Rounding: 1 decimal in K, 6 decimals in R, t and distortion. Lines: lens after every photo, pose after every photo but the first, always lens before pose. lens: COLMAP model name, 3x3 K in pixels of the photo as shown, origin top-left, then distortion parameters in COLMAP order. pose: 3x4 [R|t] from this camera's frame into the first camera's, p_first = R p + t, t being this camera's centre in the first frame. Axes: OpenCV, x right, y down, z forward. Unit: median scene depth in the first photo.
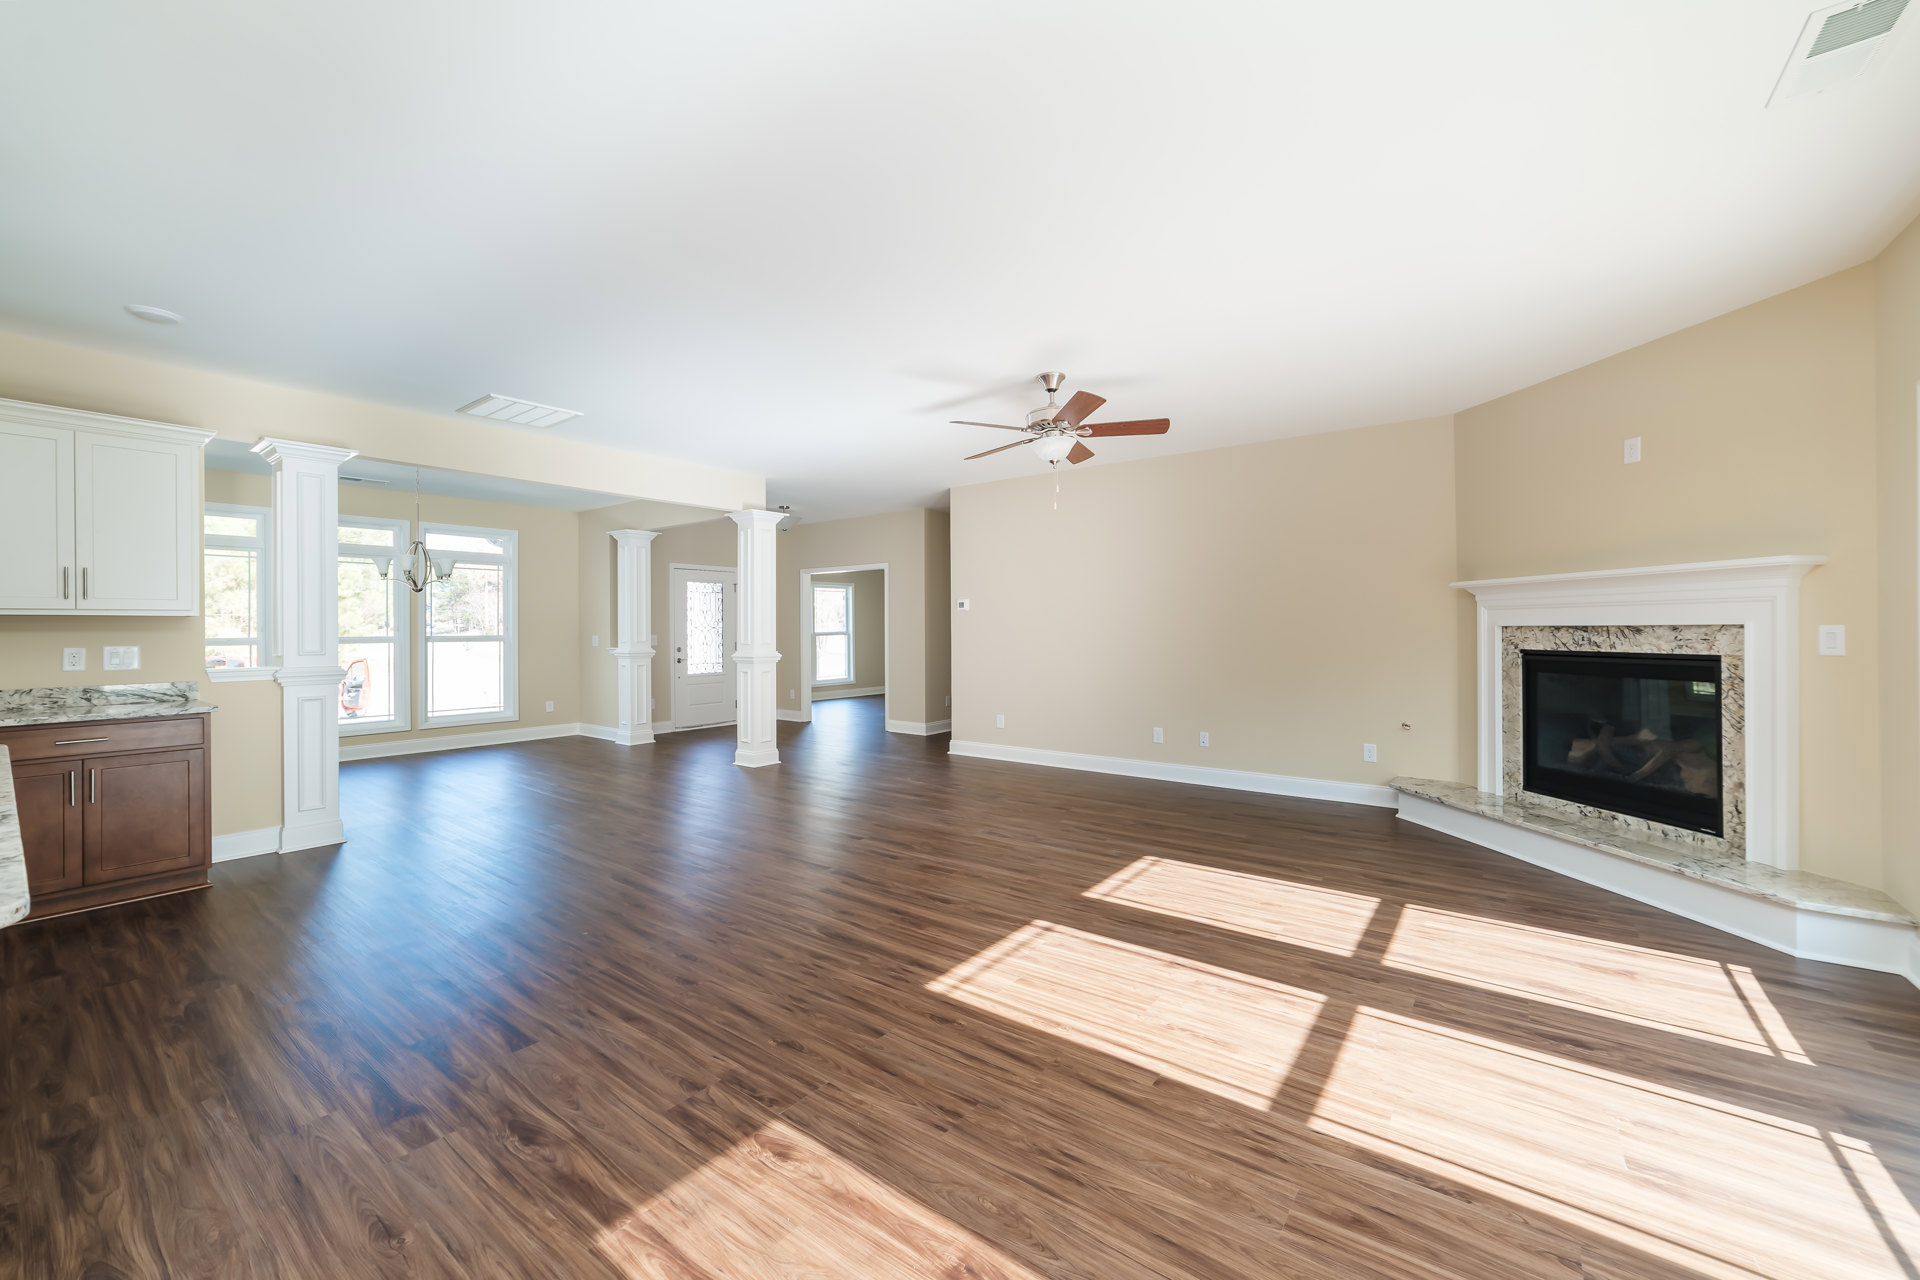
lens RADIAL K [[740.9, 0, 964.4], [0, 740.9, 633.1], [0, 0, 1]] dist [-0.016669, 0.004564]
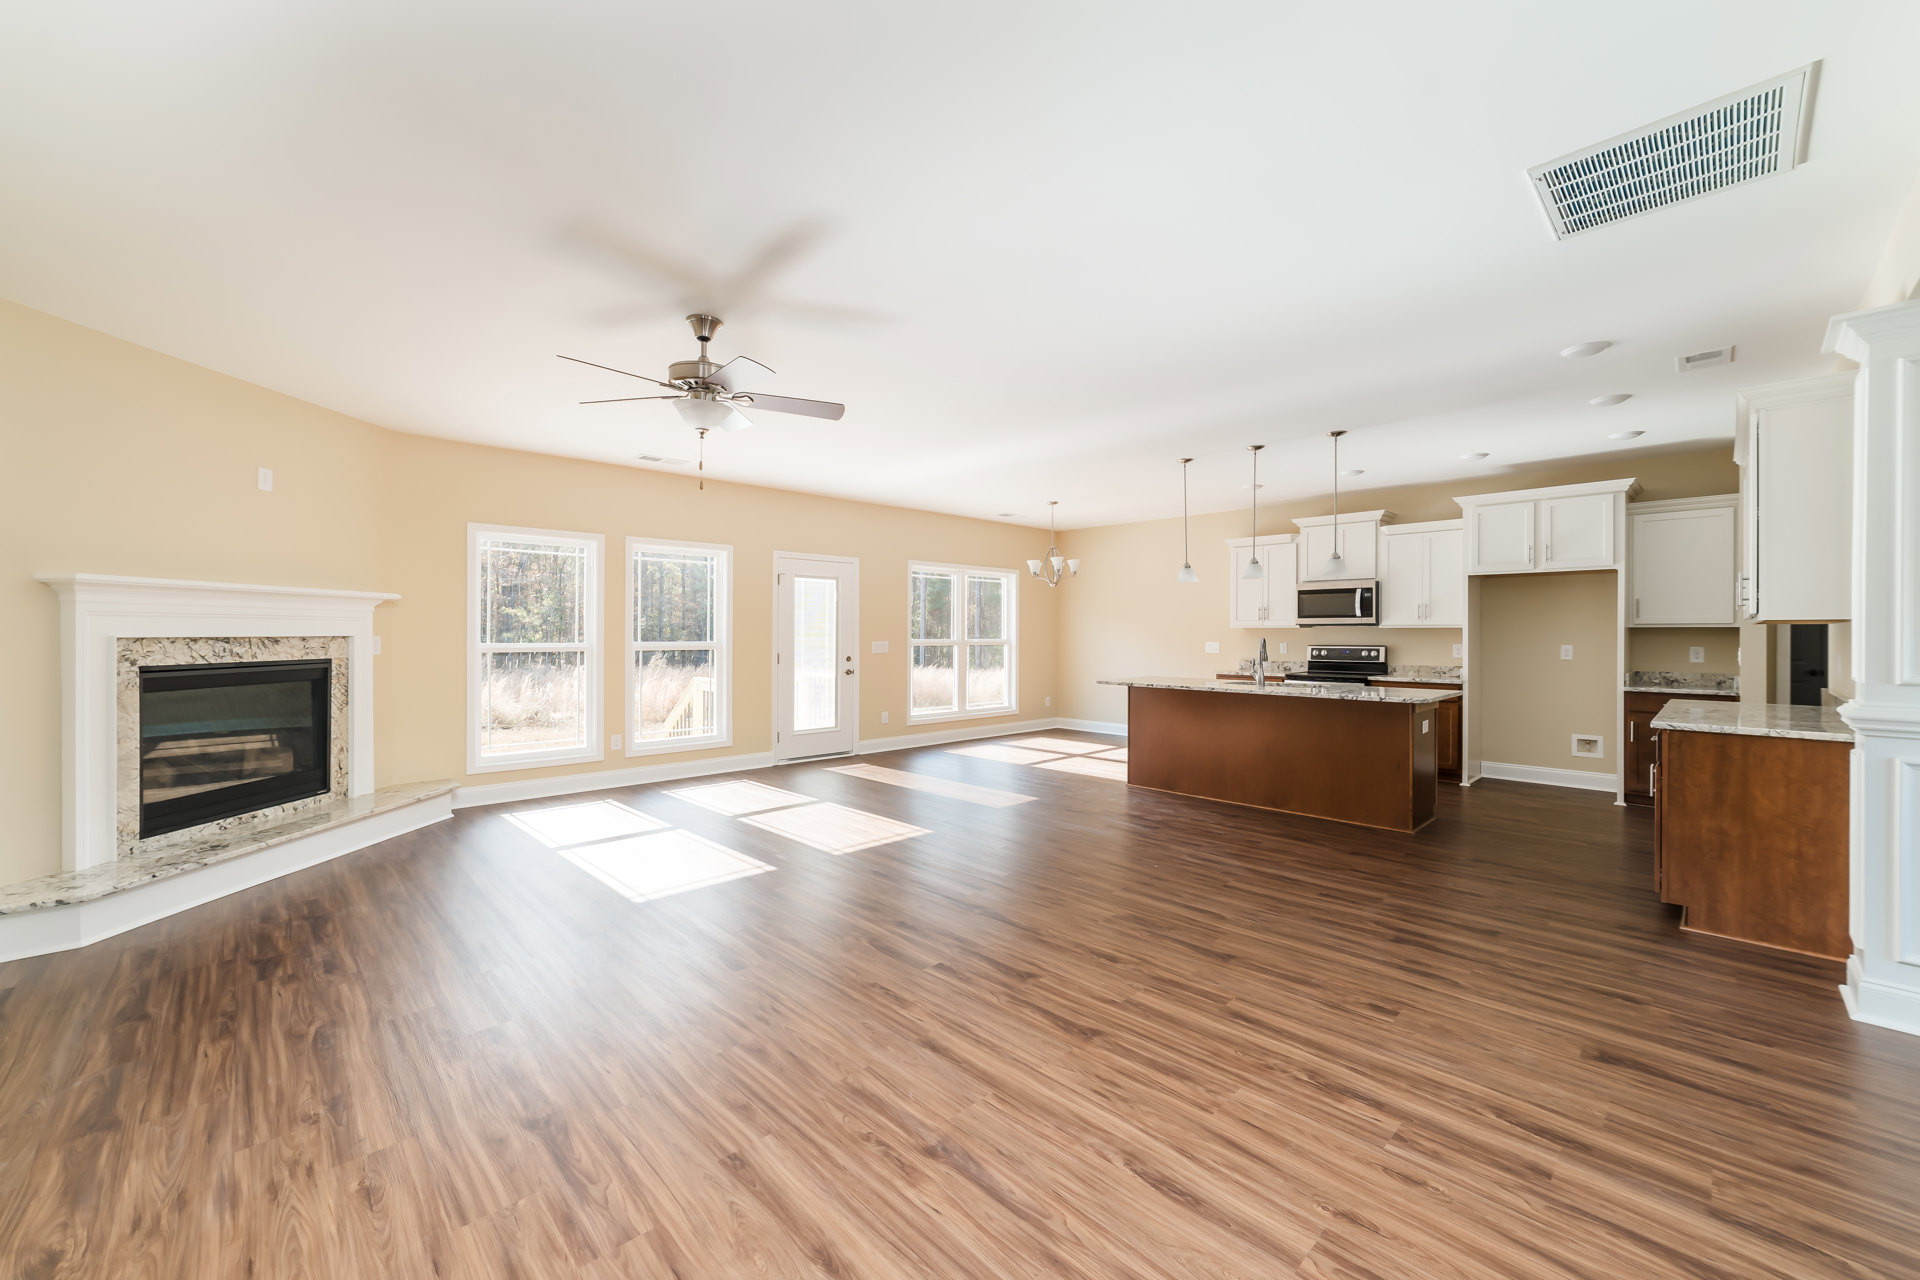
lens RADIAL K [[740.9, 0, 964.4], [0, 740.9, 633.1], [0, 0, 1]] dist [-0.016669, 0.004564]
pose [[-0.988392, 0.003341, 0.151888, -0.331669], [0.004233, 0.999976, 0.005547, -0.019076], [-0.151866, 0.006126, -0.988382, 2.094016]]
